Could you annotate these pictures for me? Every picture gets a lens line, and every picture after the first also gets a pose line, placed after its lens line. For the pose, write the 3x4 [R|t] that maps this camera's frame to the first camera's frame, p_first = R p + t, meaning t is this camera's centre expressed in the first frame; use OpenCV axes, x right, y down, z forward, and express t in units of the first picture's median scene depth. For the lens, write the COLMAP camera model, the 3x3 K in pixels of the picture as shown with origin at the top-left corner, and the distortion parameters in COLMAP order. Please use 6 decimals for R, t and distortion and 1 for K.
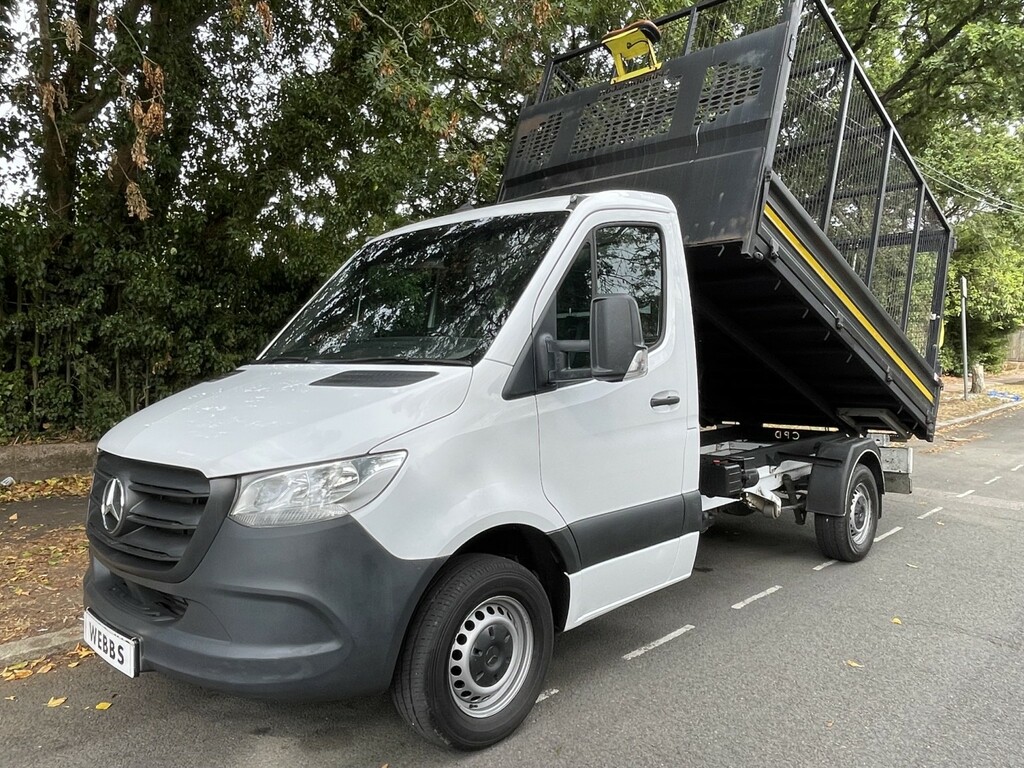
lens RADIAL K [[807.7, 0, 509.1], [0, 807.7, 373.3], [0, 0, 1]] dist [-0.033121, -0.008047]
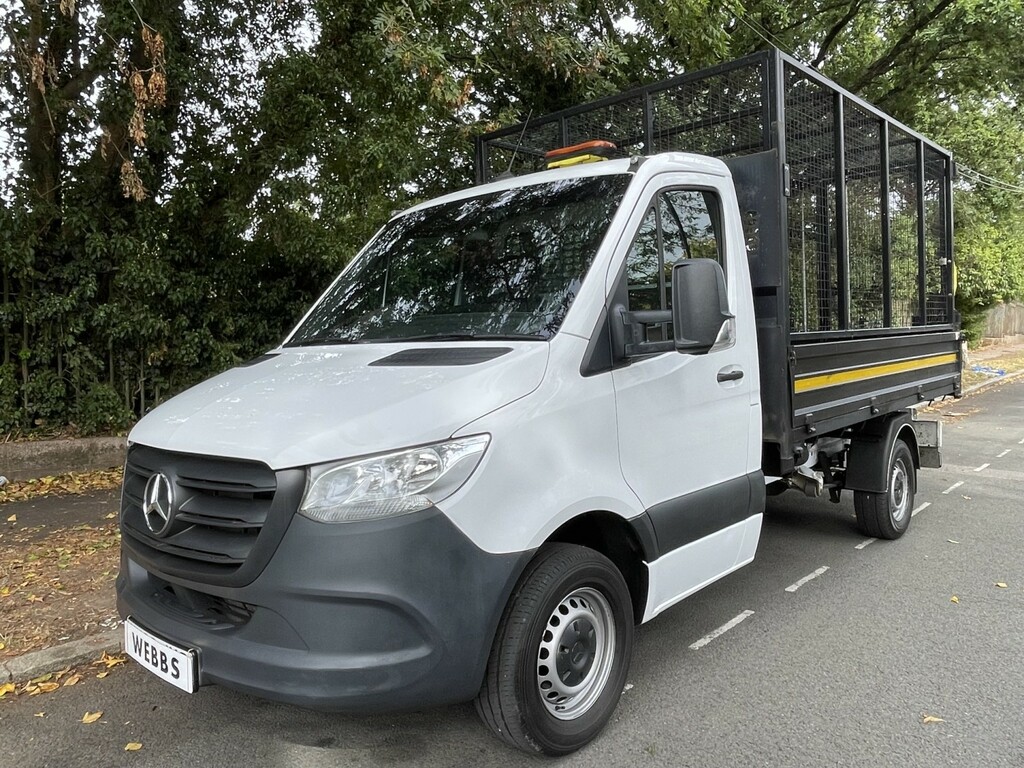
lens RADIAL K [[807.7, 0, 515.2], [0, 807.7, 382.2], [0, 0, 1]] dist [-0.033121, -0.008047]
pose [[0.999252, -0.022845, 0.031205, -0.083747], [0.021963, 0.999358, 0.028310, 0.008550], [-0.031831, -0.027604, 0.999112, 0.062637]]
